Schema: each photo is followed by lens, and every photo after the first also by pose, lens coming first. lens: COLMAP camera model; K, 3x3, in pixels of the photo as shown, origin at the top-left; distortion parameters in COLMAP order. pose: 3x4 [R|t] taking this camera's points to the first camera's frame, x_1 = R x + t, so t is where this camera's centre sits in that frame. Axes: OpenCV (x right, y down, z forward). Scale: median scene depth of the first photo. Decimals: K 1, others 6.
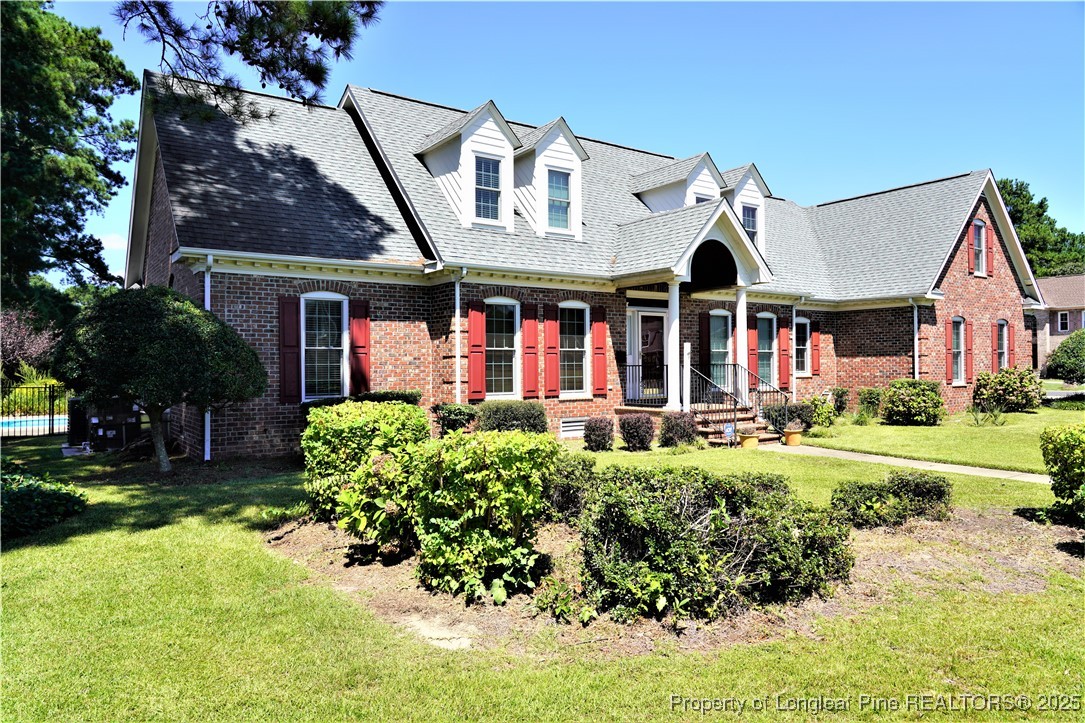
lens RADIAL K [[725.8, 0, 548.1], [0, 725.8, 362.2], [0, 0, 1]] dist [-0.021468, 0.004387]
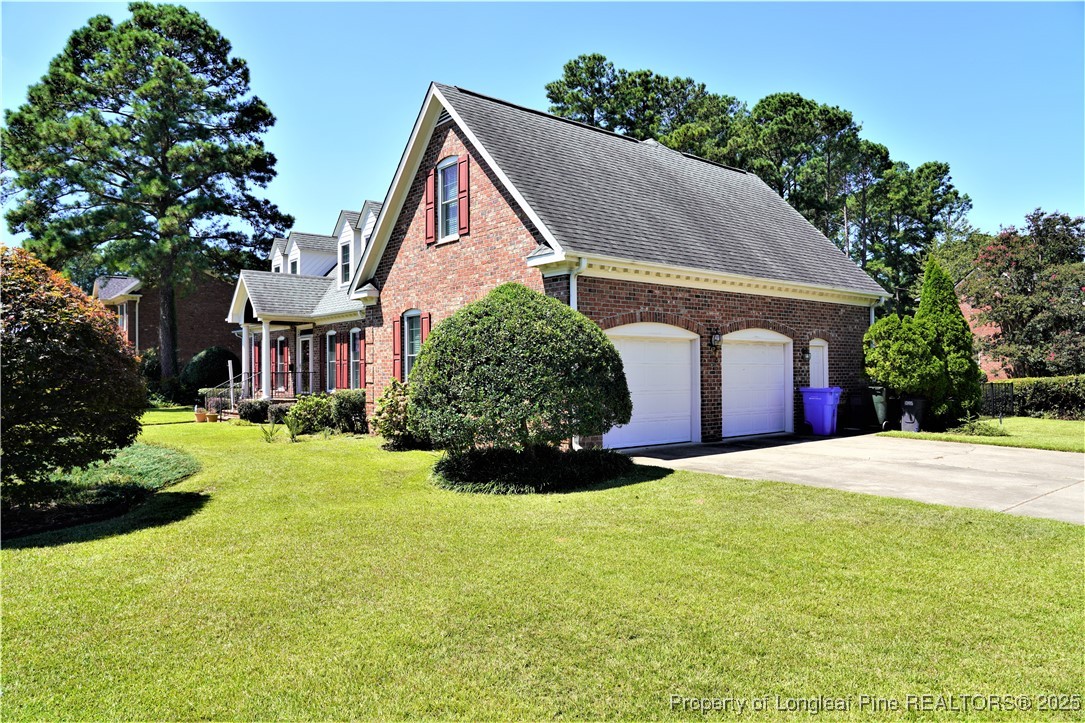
lens RADIAL K [[725.8, 0, 548.1], [0, 725.8, 362.2], [0, 0, 1]] dist [-0.021468, 0.004387]
pose [[0.081598, -0.007834, -0.996635, 1.814154], [0.008563, 0.999938, -0.007159, -0.003476], [0.996629, -0.007950, 0.081660, 1.475764]]
